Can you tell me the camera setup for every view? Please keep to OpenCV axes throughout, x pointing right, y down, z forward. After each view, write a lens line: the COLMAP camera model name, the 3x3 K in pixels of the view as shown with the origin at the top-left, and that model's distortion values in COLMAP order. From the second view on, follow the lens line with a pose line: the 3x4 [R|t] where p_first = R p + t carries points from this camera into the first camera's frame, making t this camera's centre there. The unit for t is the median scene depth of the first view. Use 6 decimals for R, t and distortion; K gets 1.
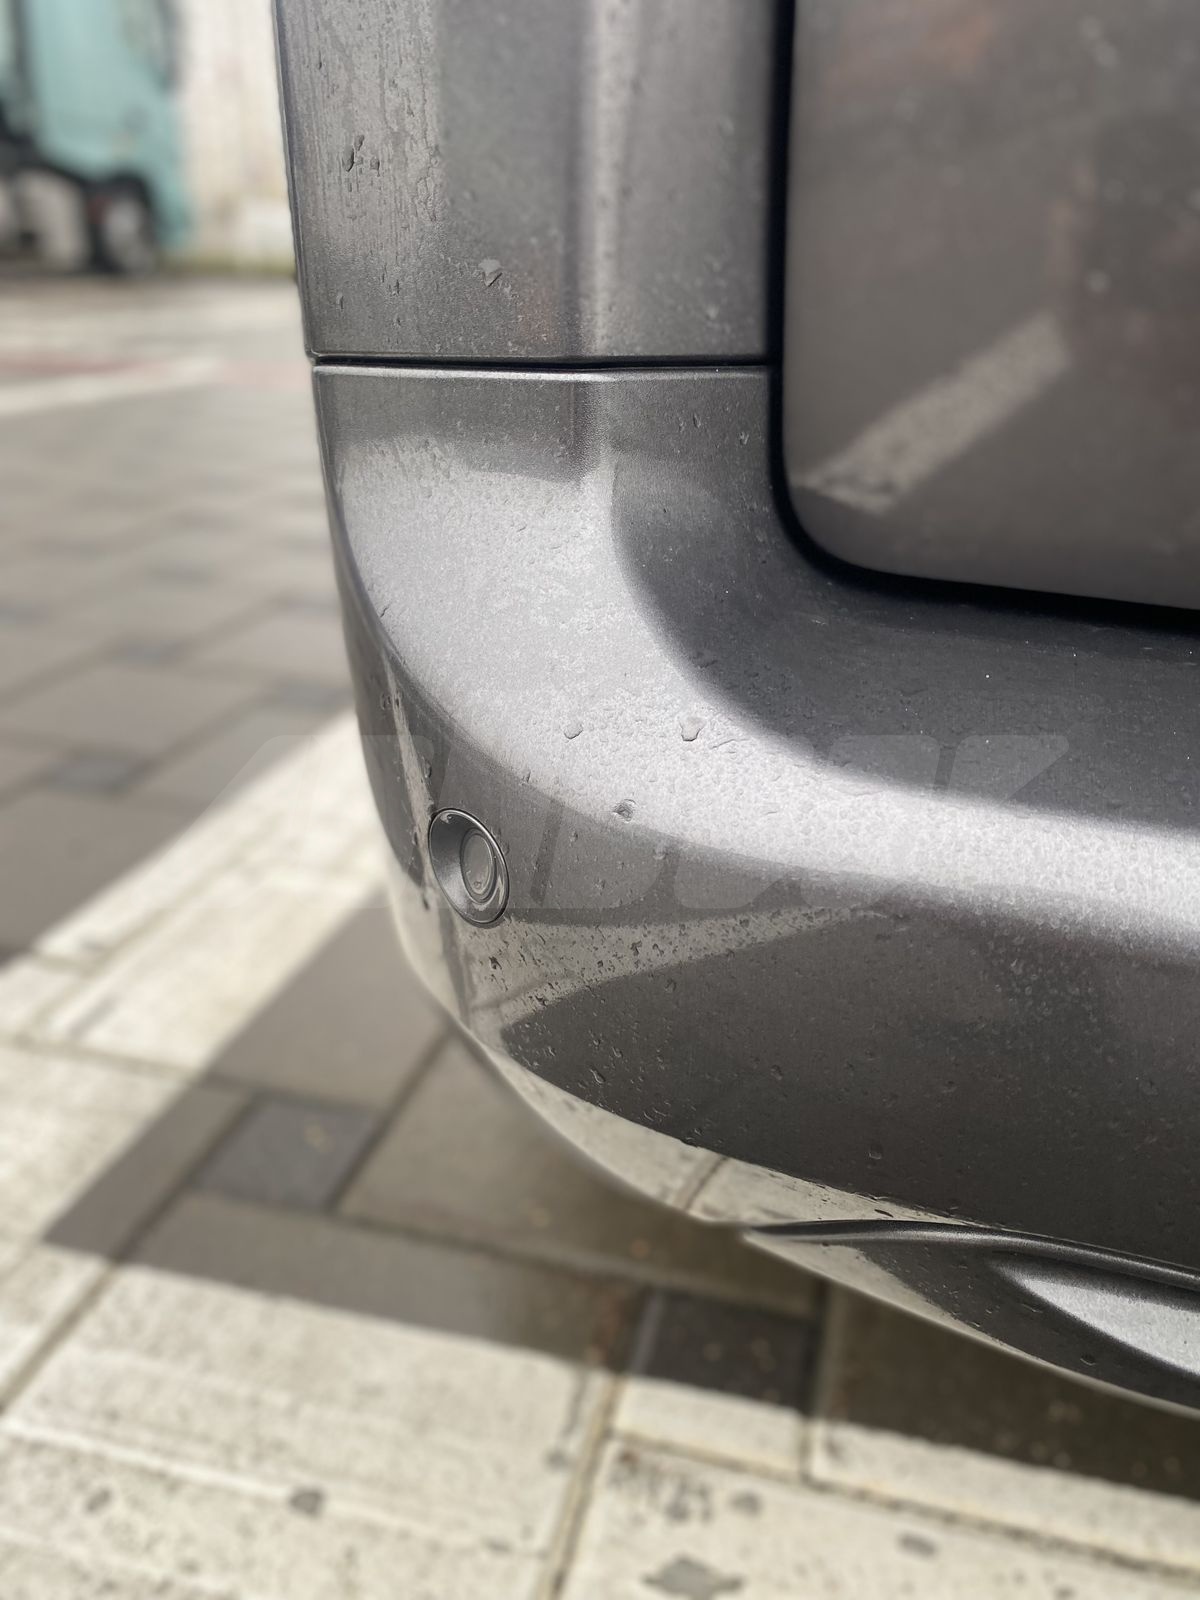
lens RADIAL K [[1233.9, 0, 593.8], [0, 1233.9, 769.8], [0, 0, 1]] dist [0.017849, -0.017114]
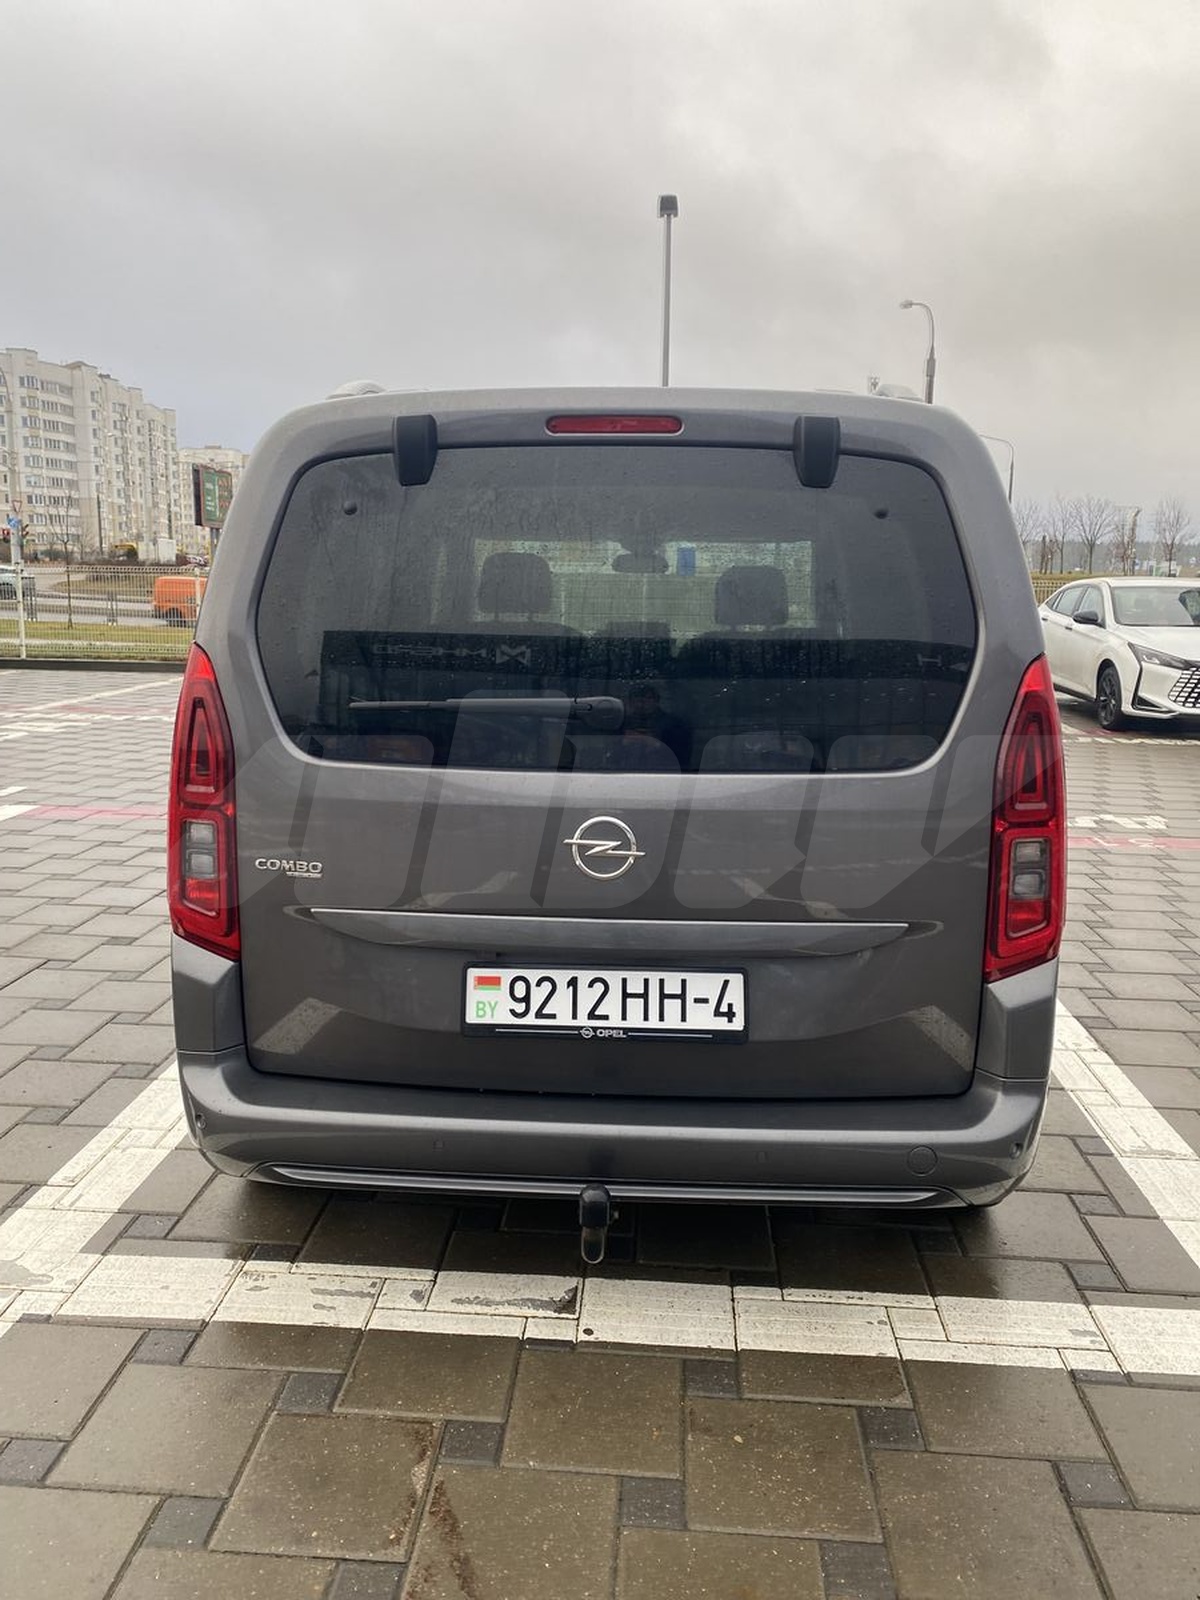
lens RADIAL K [[1232.6, 0, 605.3], [0, 1232.6, 752.2], [0, 0, 1]] dist [0.016743, -0.012853]
pose [[0.980616, -0.037180, 0.192381, 0.436619], [0.082220, 0.969289, -0.231773, -0.068119], [-0.177855, 0.243098, 0.953557, -3.278827]]
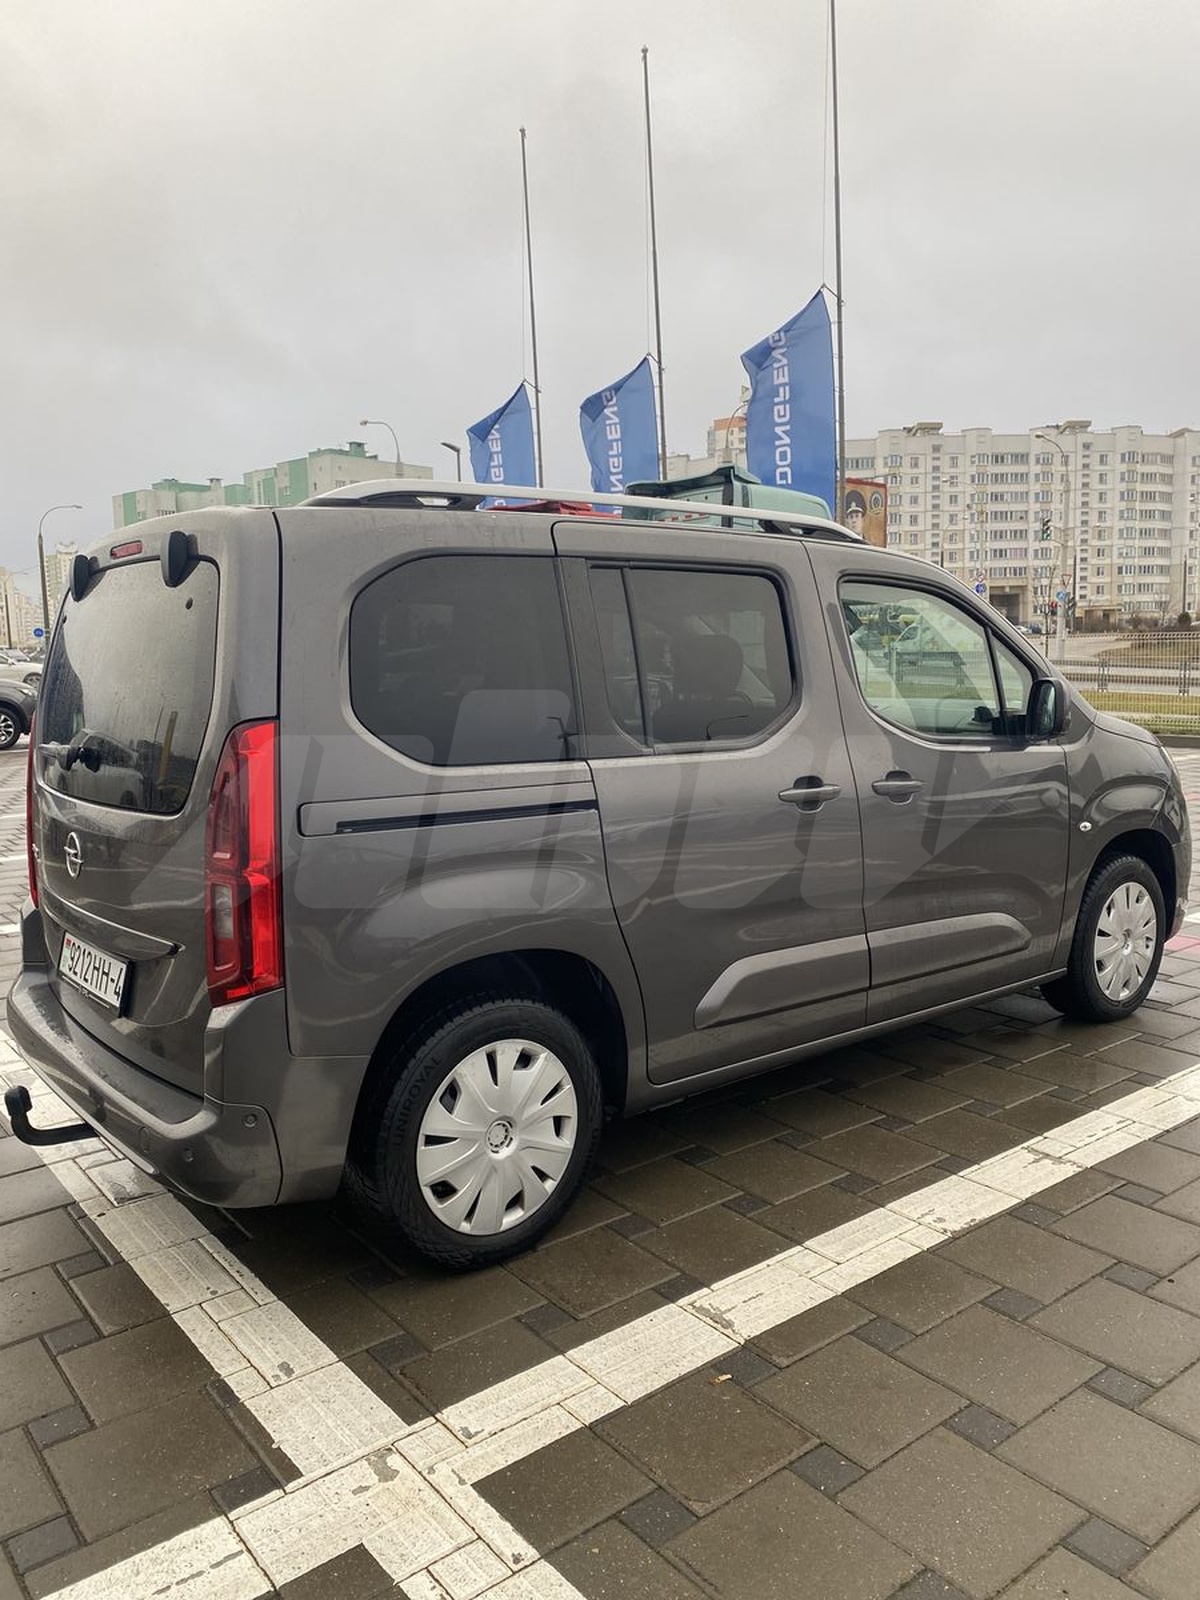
lens RADIAL K [[1232.6, 0, 605.3], [0, 1232.6, 752.2], [0, 0, 1]] dist [0.016743, -0.012853]
pose [[0.793746, 0.009407, -0.608176, 5.445397], [-0.190717, 0.953307, -0.234165, -0.247750], [0.577575, 0.301857, 0.758478, -2.568283]]
